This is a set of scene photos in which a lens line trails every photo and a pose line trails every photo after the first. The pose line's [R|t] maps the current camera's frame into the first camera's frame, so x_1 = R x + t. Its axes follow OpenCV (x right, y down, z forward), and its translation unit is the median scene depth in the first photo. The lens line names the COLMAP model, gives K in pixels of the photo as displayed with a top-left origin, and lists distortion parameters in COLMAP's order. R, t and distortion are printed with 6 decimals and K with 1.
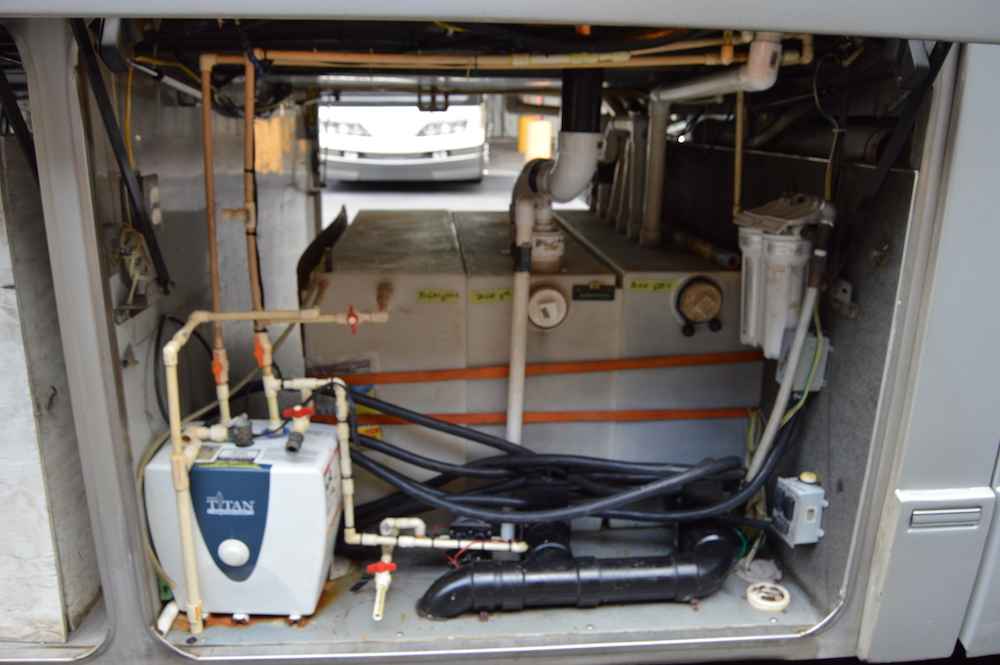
lens RADIAL K [[777.7, 0, 500.0], [0, 777.7, 332.5], [0, 0, 1]] dist [-0.059823, -0.003357]
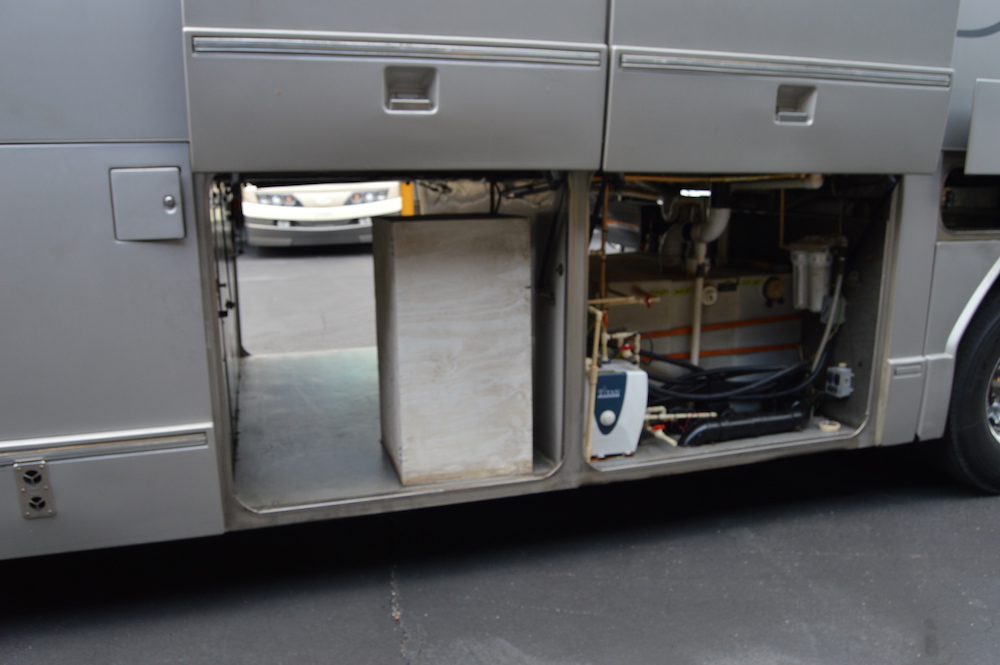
lens RADIAL K [[777.7, 0, 500.0], [0, 777.7, 332.5], [0, 0, 1]] dist [-0.059823, -0.003357]
pose [[0.974102, -0.065233, 0.216494, -0.976613], [0.081381, 0.994460, -0.066525, 0.163837], [-0.210955, 0.082420, 0.974015, -0.878031]]
